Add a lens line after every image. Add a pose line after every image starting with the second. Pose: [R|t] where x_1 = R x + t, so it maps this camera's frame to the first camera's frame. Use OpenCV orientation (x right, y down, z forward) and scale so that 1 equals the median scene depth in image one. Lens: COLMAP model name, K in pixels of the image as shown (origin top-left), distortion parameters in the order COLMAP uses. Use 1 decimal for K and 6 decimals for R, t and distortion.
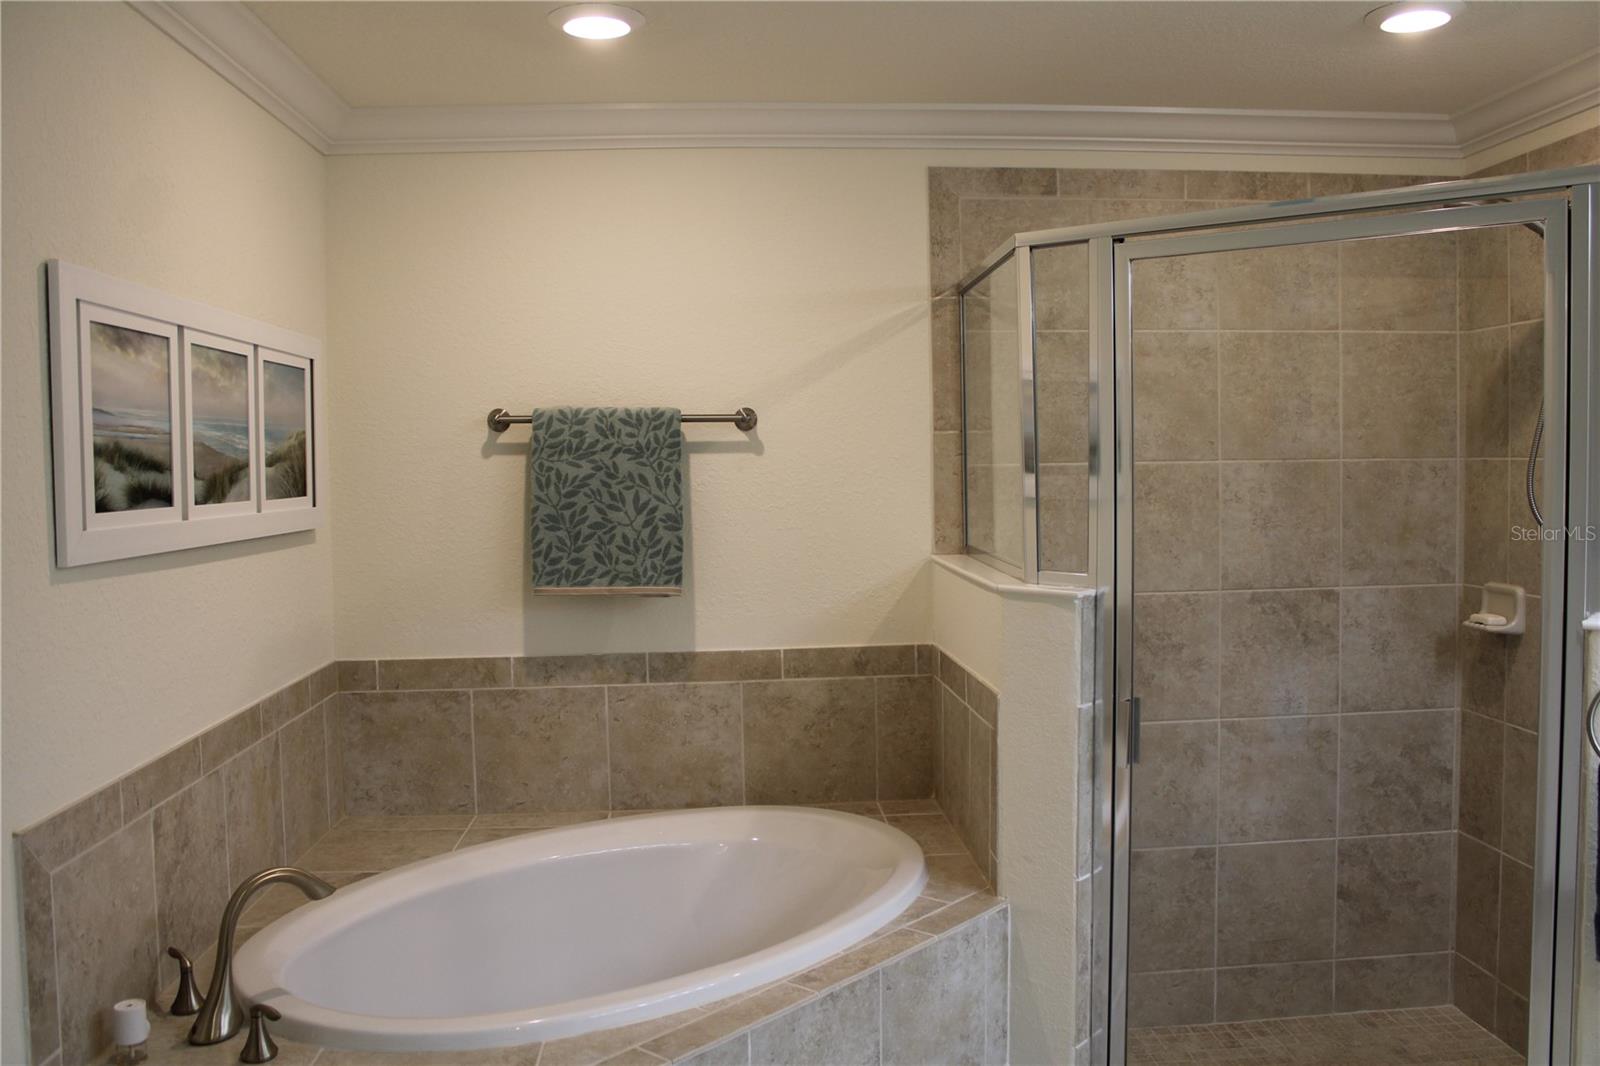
lens RADIAL K [[1349.1, 0, 800.0], [0, 1349.1, 510.1], [0, 0, 1]] dist [-0.158679, 0.134880]
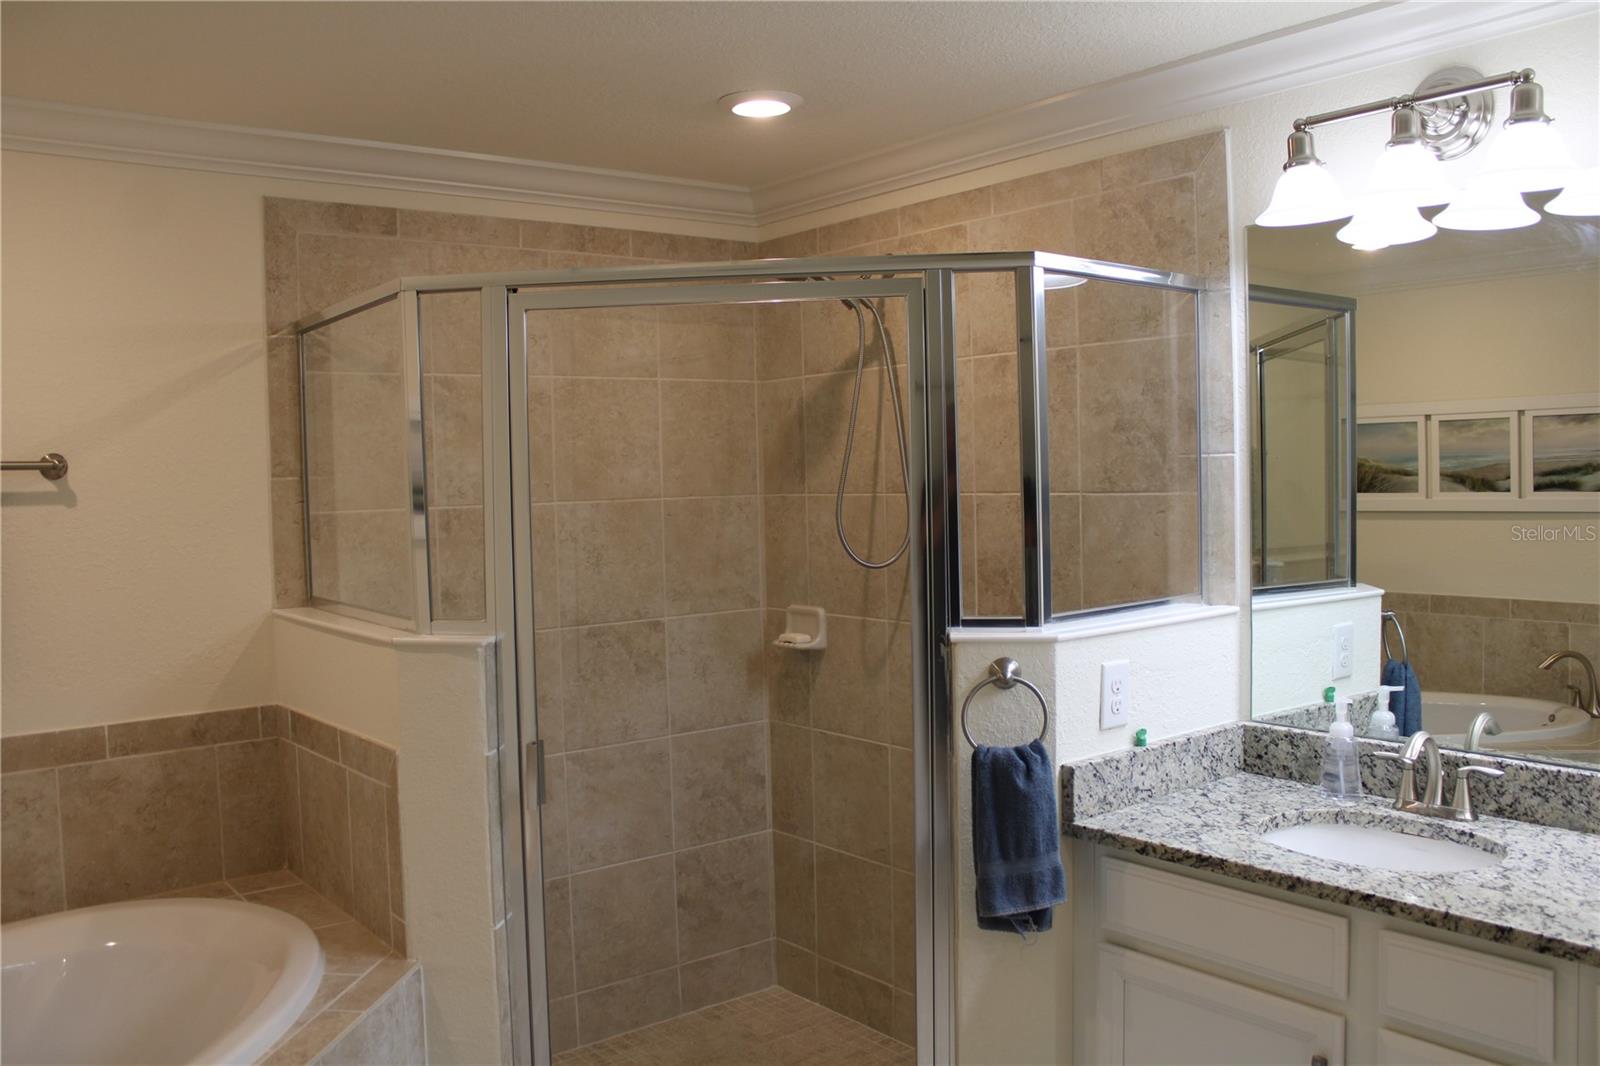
lens RADIAL K [[1349.1, 0, 810.6], [0, 1349.1, 511.5], [0, 0, 1]] dist [-0.158679, 0.134880]
pose [[0.826404, -0.022718, 0.562619, -0.107968], [0.037218, 0.999205, -0.014321, -0.007852], [-0.561846, 0.032774, 0.826592, 0.028114]]
